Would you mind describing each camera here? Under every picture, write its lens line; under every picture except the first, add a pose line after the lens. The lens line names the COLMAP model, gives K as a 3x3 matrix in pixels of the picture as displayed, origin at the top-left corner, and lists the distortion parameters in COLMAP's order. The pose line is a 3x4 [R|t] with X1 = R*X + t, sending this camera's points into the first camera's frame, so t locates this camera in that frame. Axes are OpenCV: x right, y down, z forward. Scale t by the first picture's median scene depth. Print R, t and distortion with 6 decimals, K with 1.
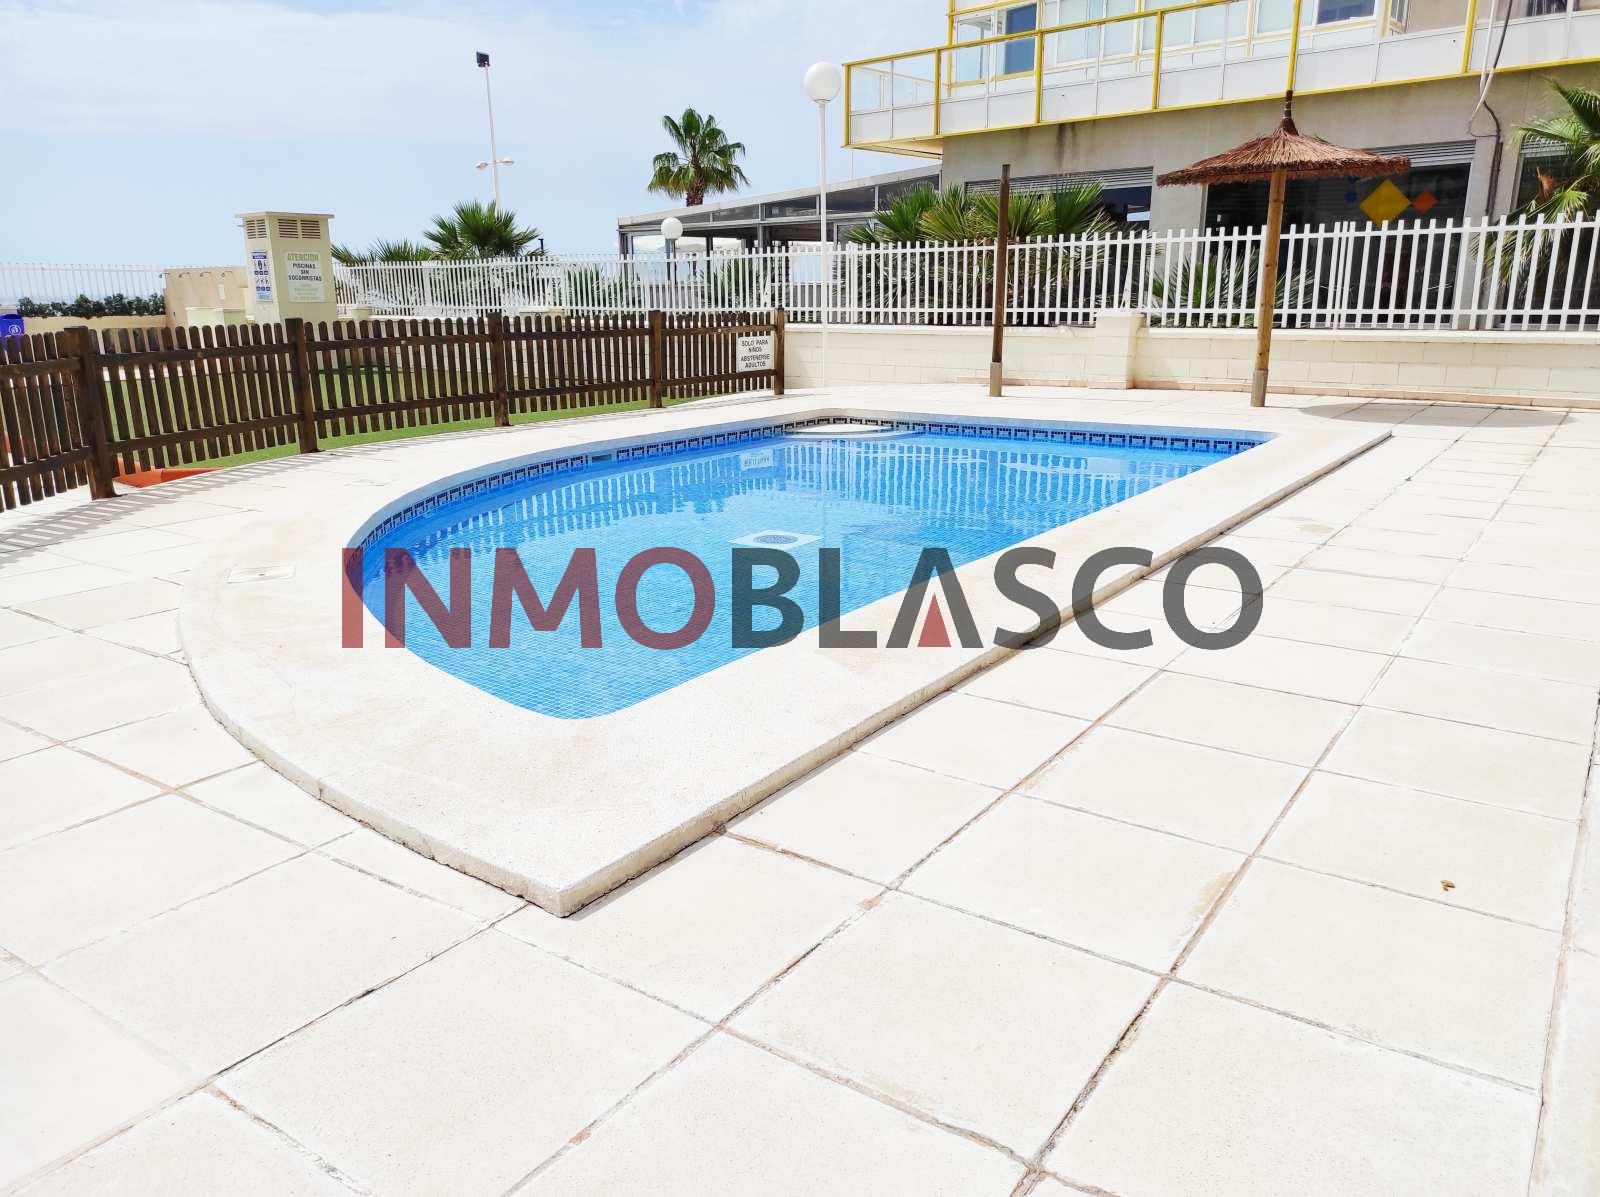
lens RADIAL K [[1152.3, 0, 795.1], [0, 1152.3, 597.2], [0, 0, 1]] dist [-0.014309, -0.011723]
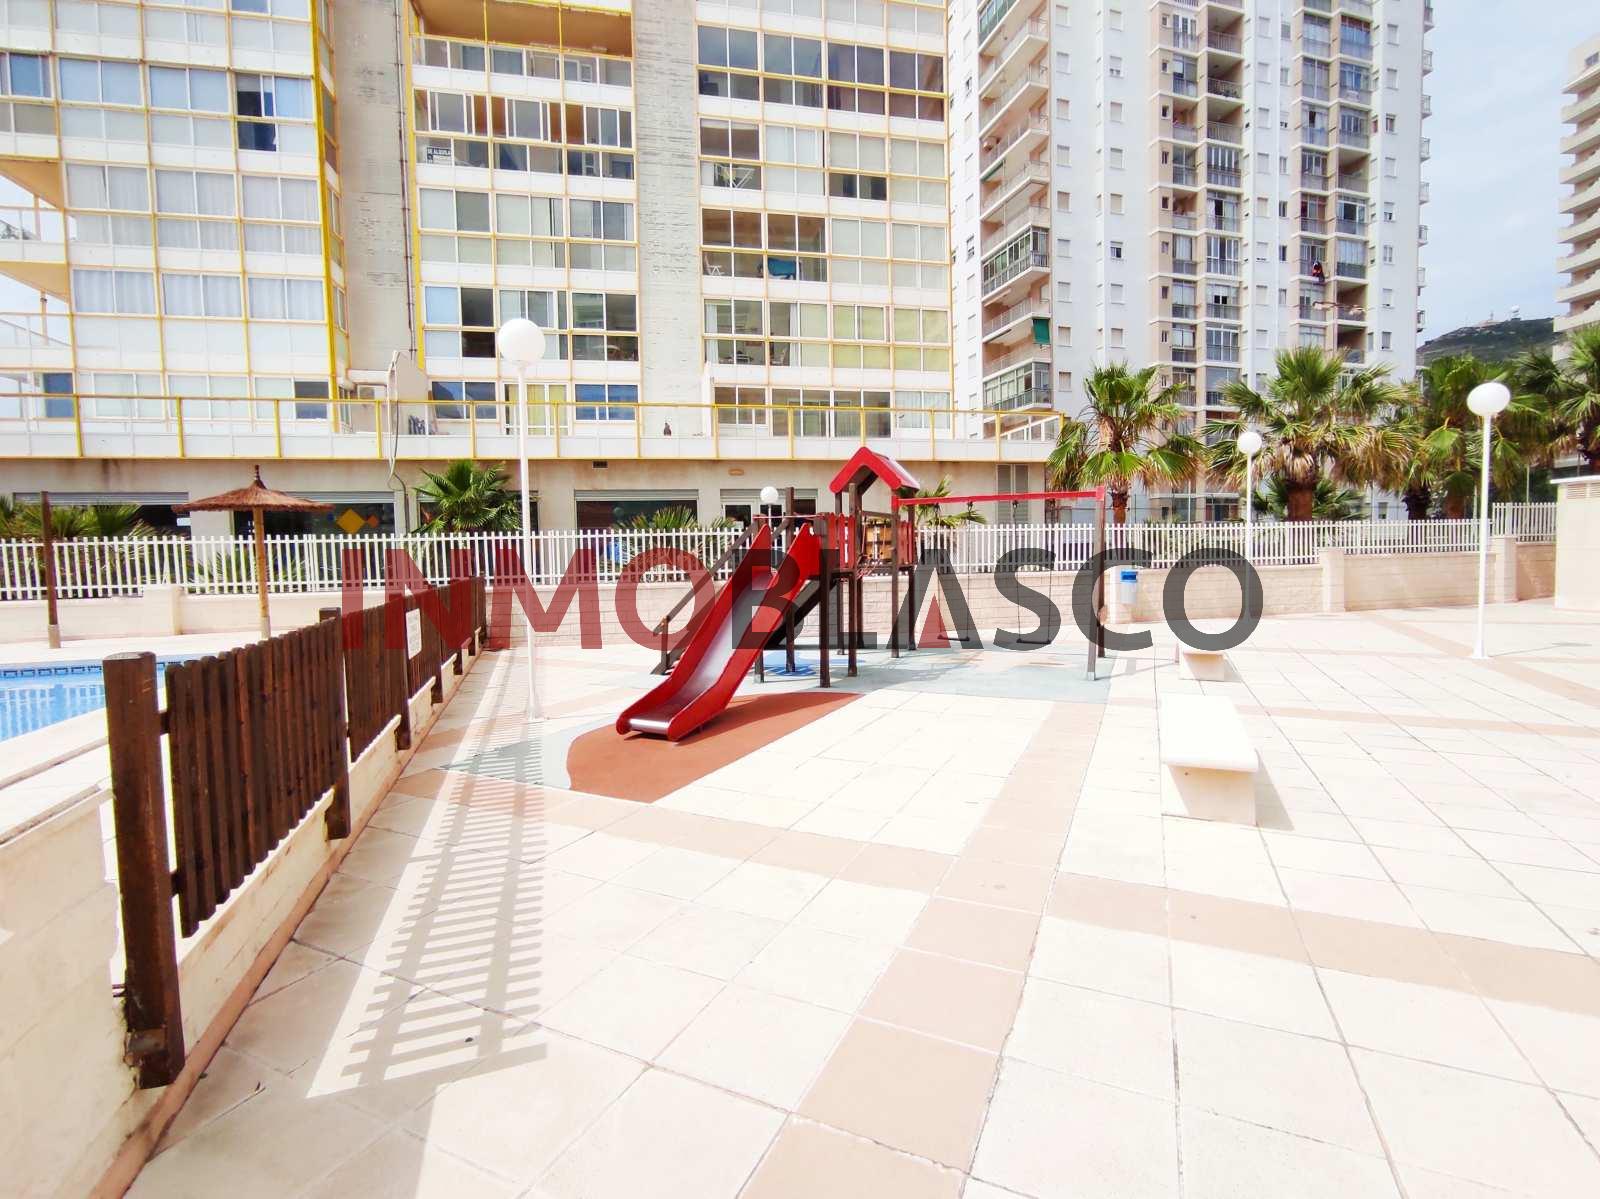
lens RADIAL K [[734.1, 0, 792.7], [0, 734.1, 601.7], [0, 0, 1]] dist [-0.014204, 0.002086]
pose [[0.580440, -0.046176, 0.812993, -0.015964], [0.217032, 0.971050, -0.099798, 0.046031], [-0.784848, 0.234372, 0.573657, -0.191989]]
